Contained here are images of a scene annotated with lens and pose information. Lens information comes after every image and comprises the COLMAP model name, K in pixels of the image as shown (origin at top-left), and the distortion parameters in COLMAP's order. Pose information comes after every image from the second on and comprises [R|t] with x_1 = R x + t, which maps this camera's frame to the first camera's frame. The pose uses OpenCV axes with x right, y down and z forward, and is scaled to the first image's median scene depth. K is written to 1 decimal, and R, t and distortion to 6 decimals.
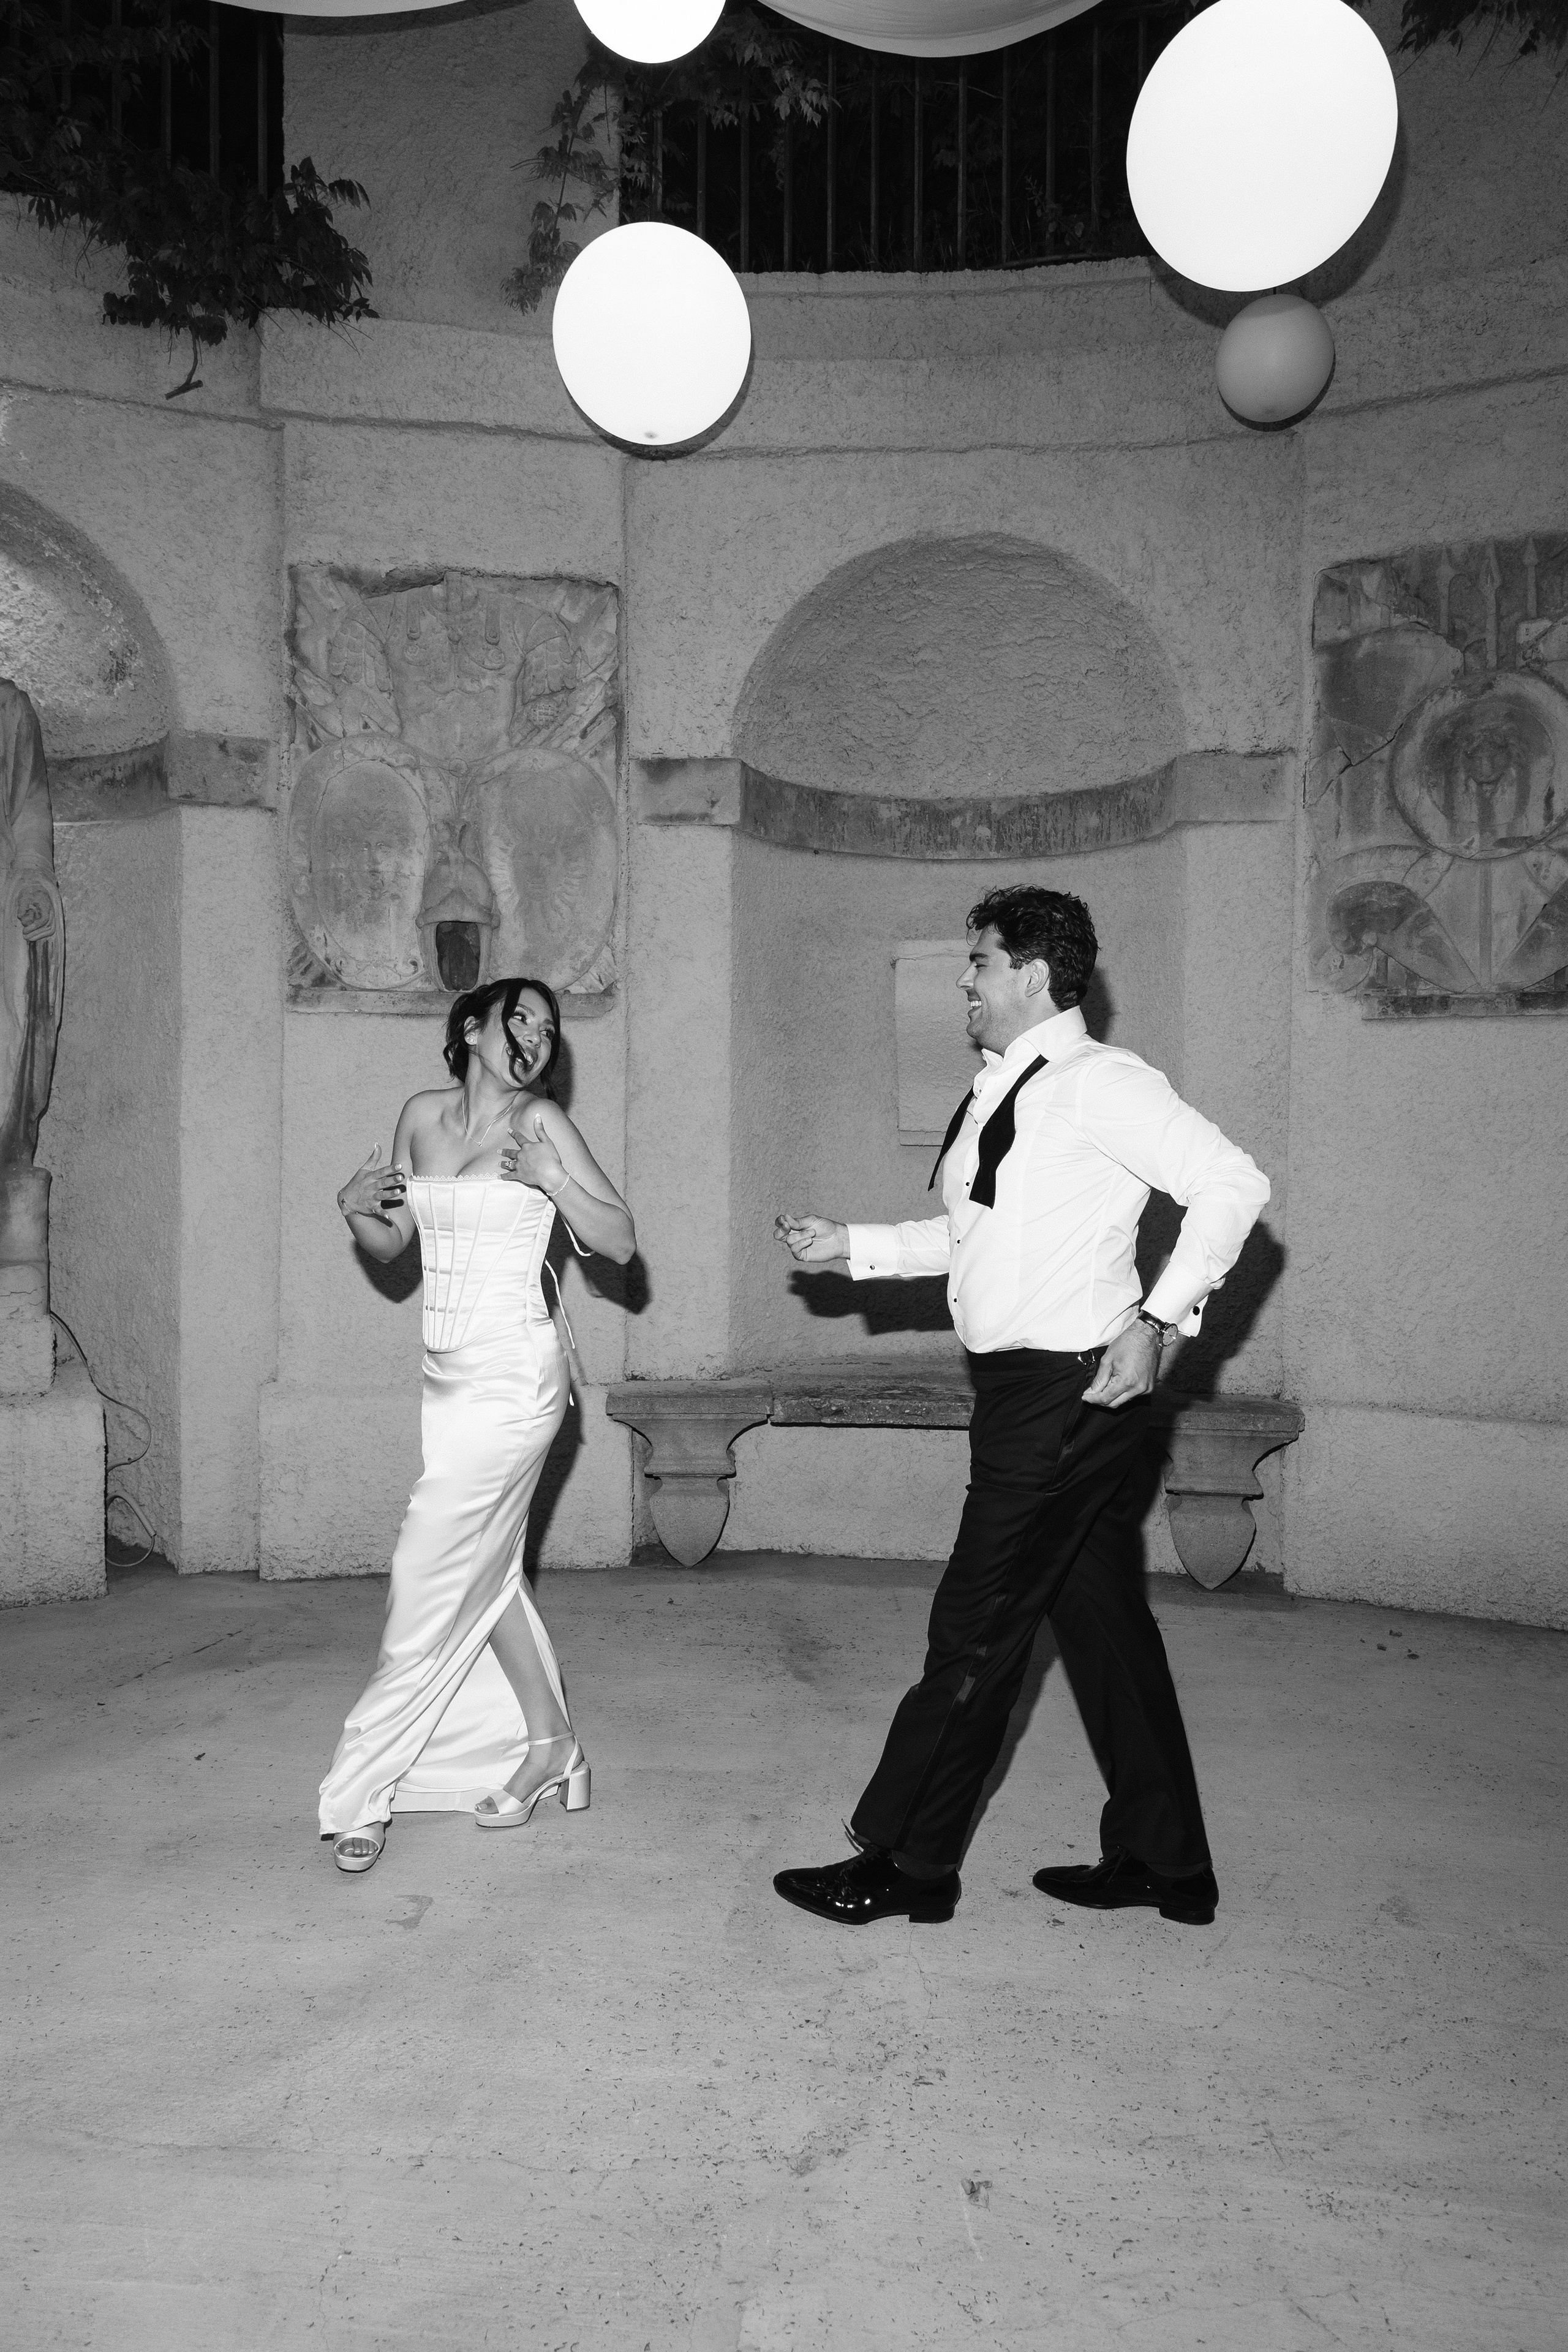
lens RADIAL K [[1592.9, 0, 776.0], [0, 1592.9, 1174.5], [0, 0, 1]] dist [0.005259, -0.006815]
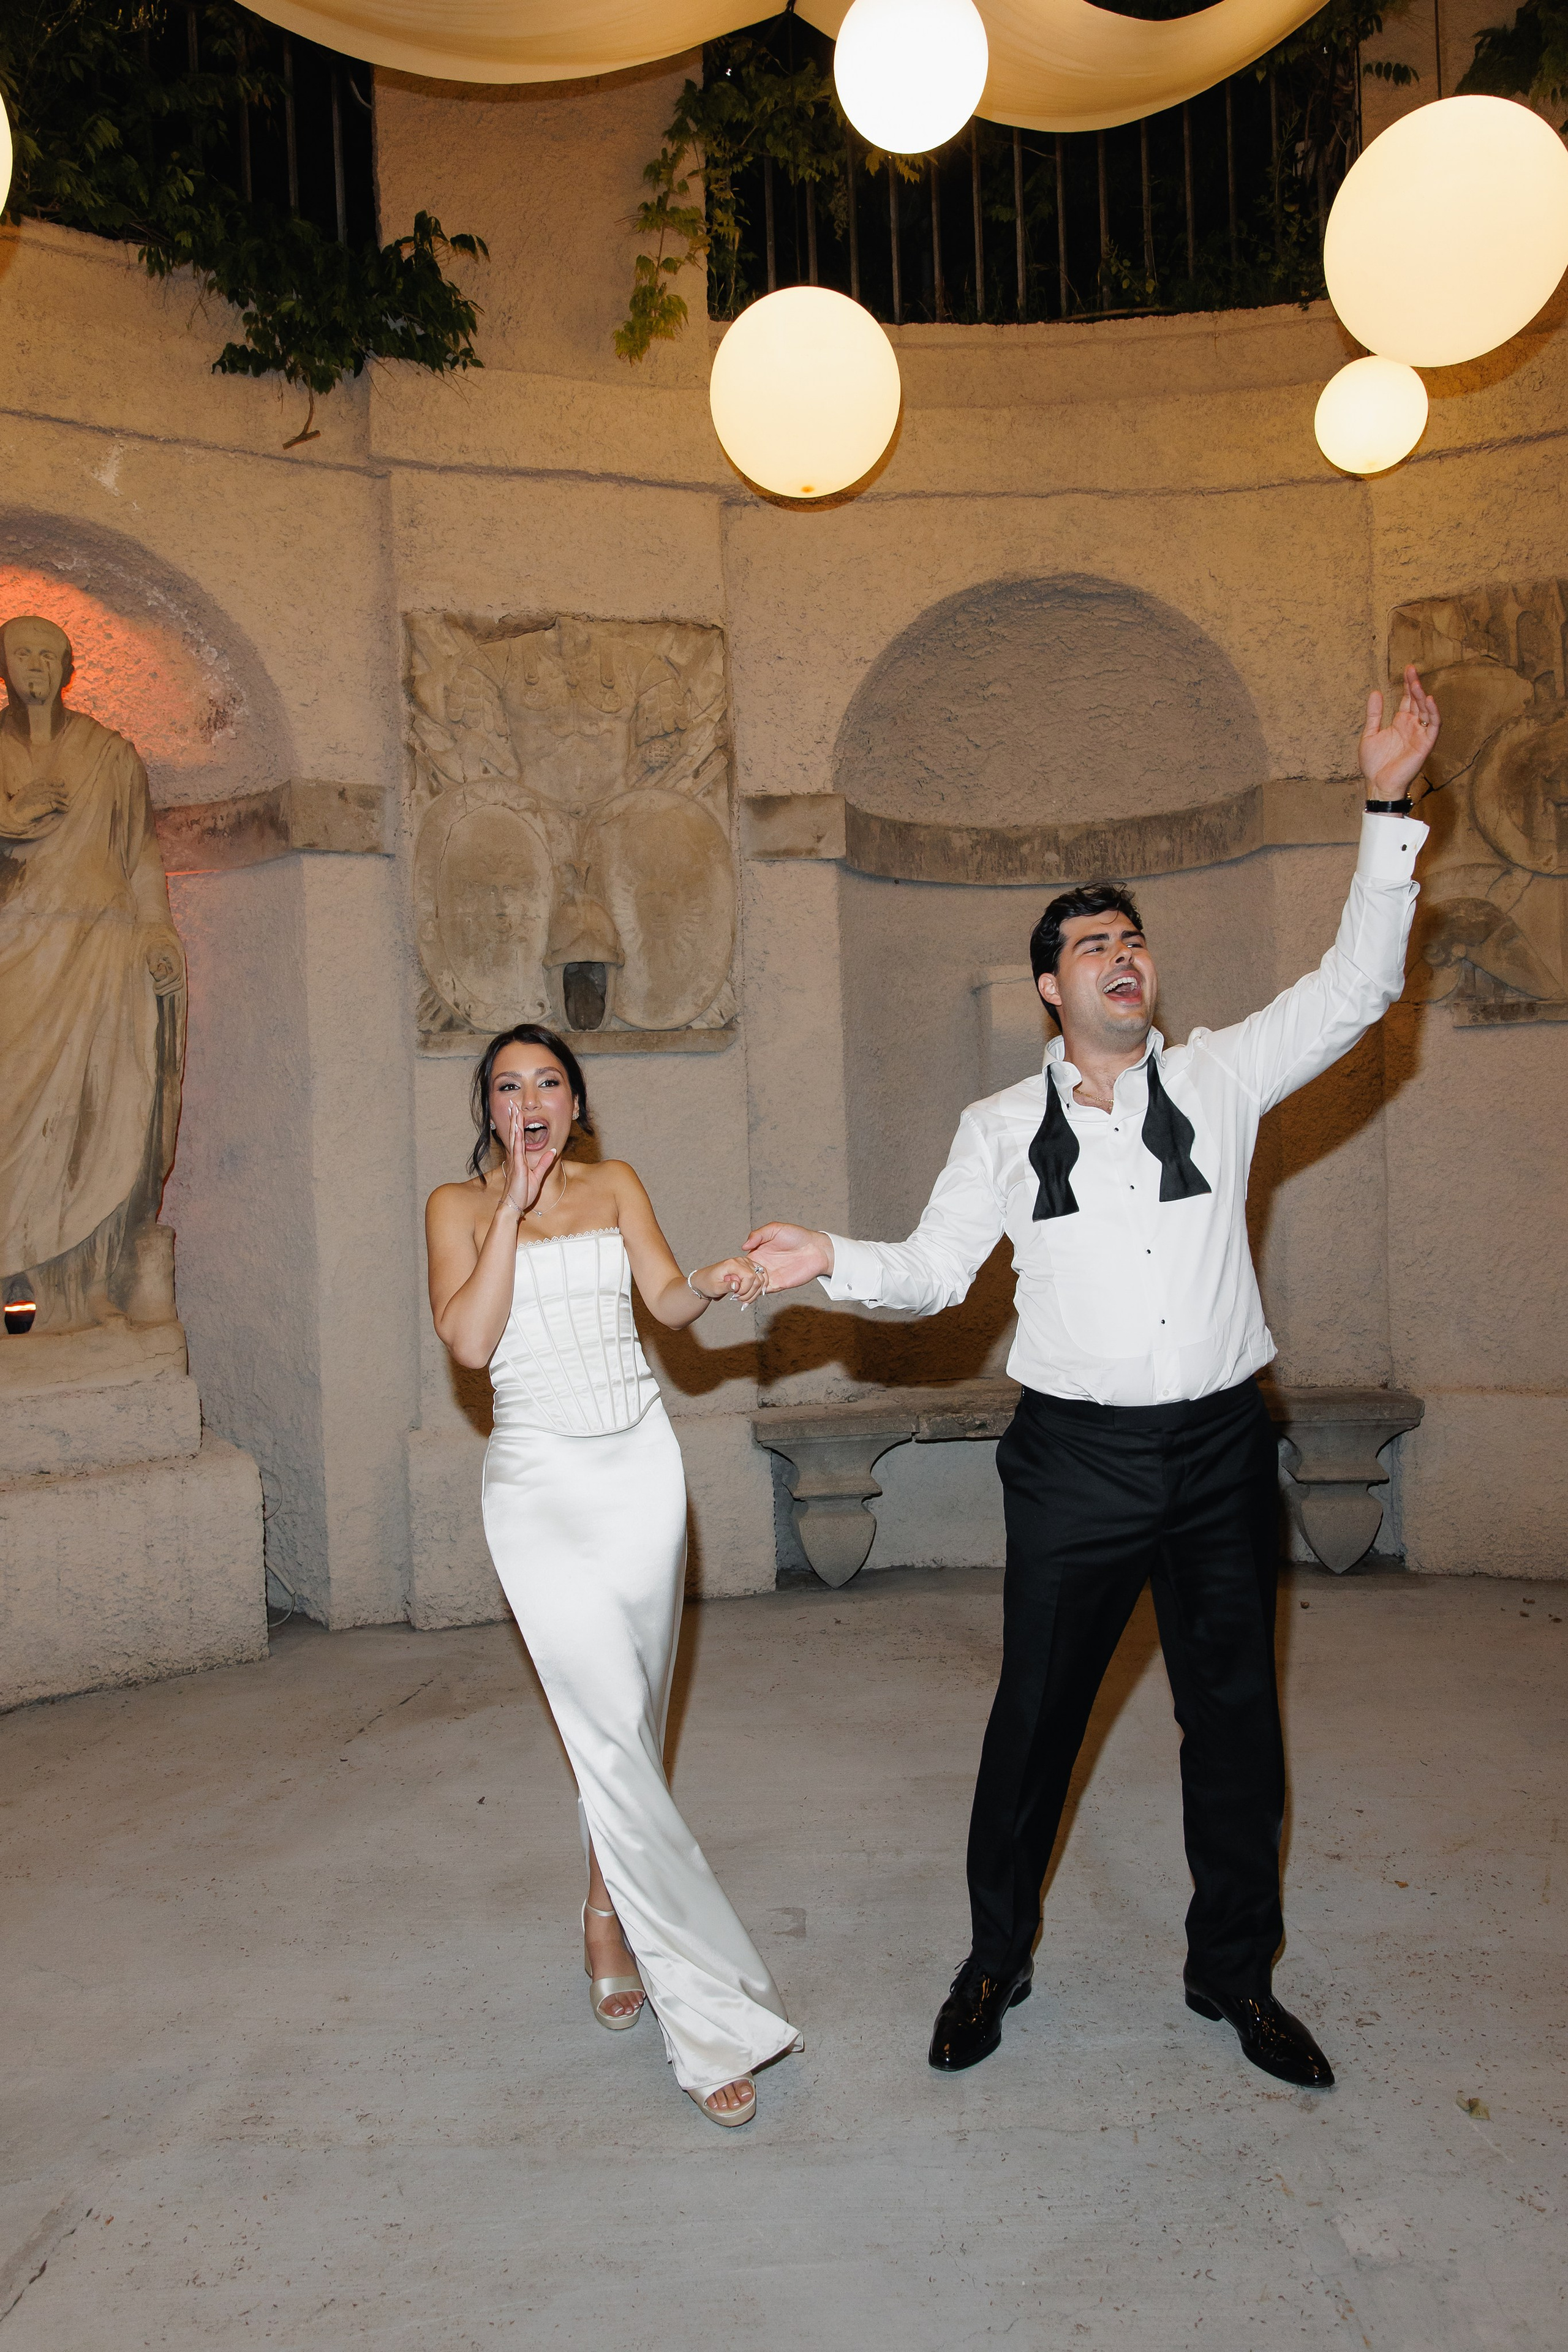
lens RADIAL K [[1634.4, 0, 777.7], [0, 1634.4, 1172.2], [0, 0, 1]] dist [0.004431, -0.000742]
pose [[0.993891, -0.044373, 0.101057, -0.189615], [0.045787, 0.998883, -0.011709, -0.008141], [-0.100424, 0.016265, 0.994812, -0.039507]]
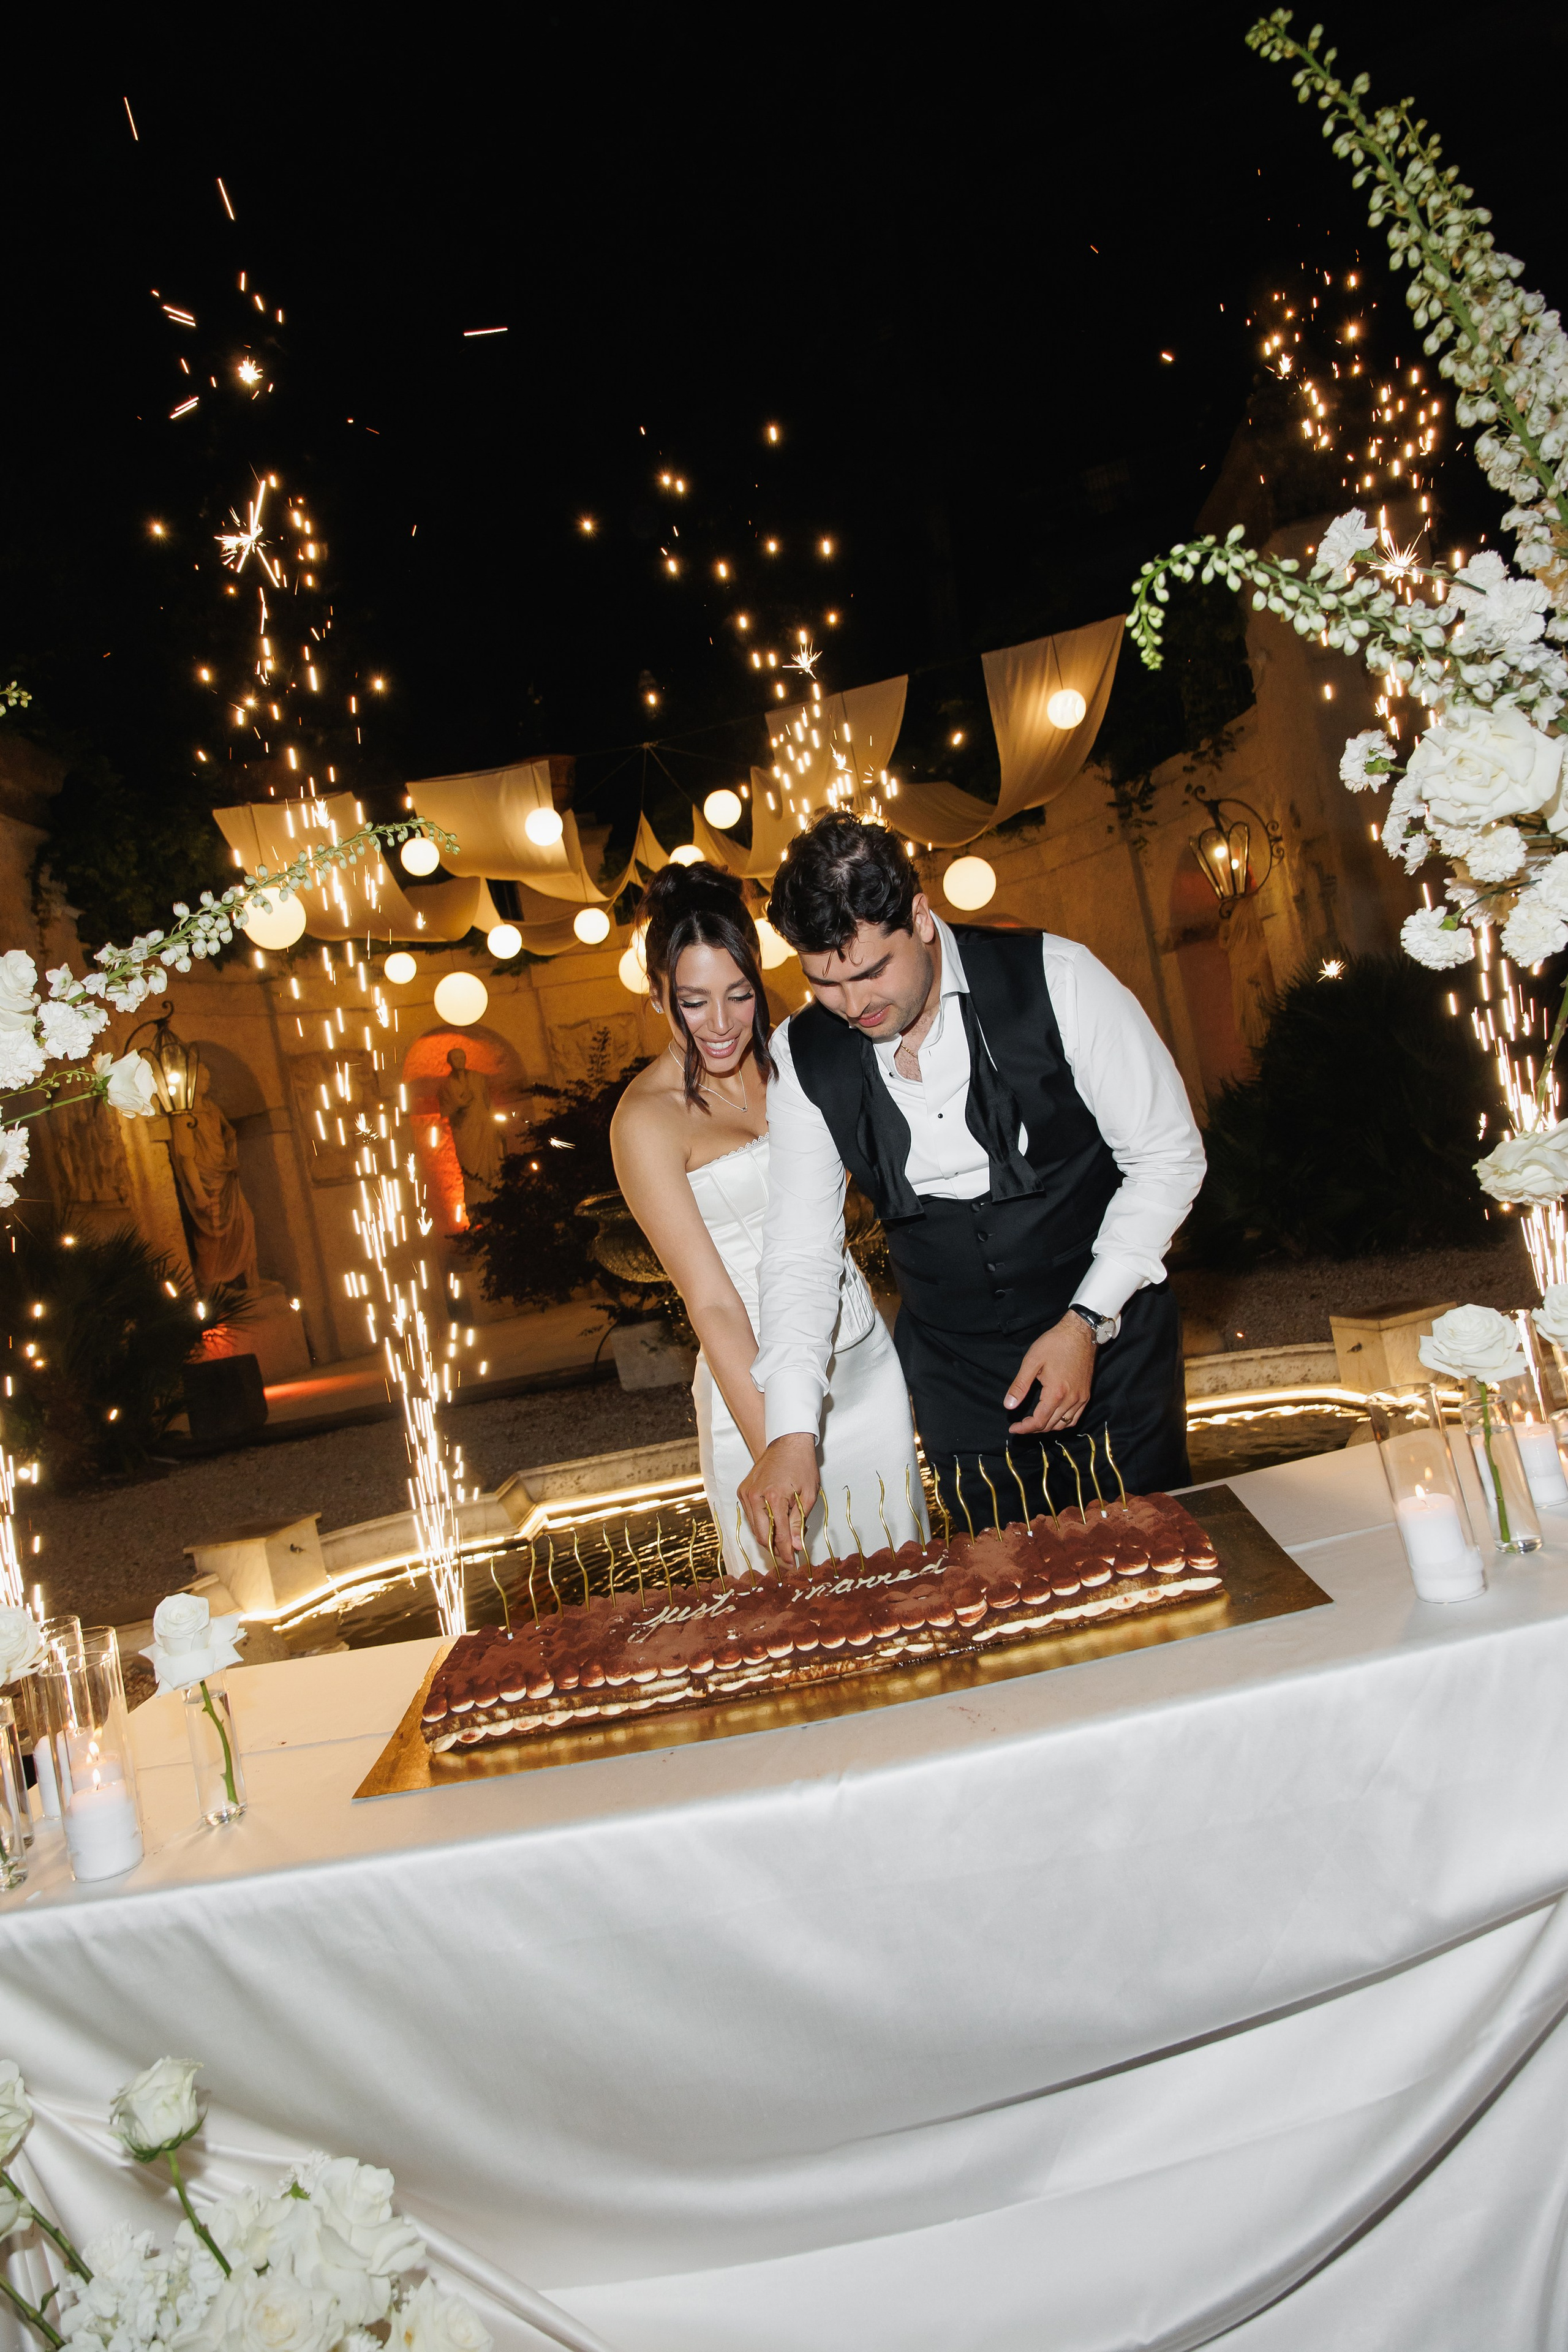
lens RADIAL K [[1538.5, 0, 782.8], [0, 1538.5, 1184.9], [0, 0, 1]] dist [-0.006728, -0.003912]
pose [[0.975667, -0.196166, 0.097941, -0.194114], [0.196750, 0.980446, 0.003759, 0.070464], [-0.096764, 0.015603, 0.995185, -2.582960]]
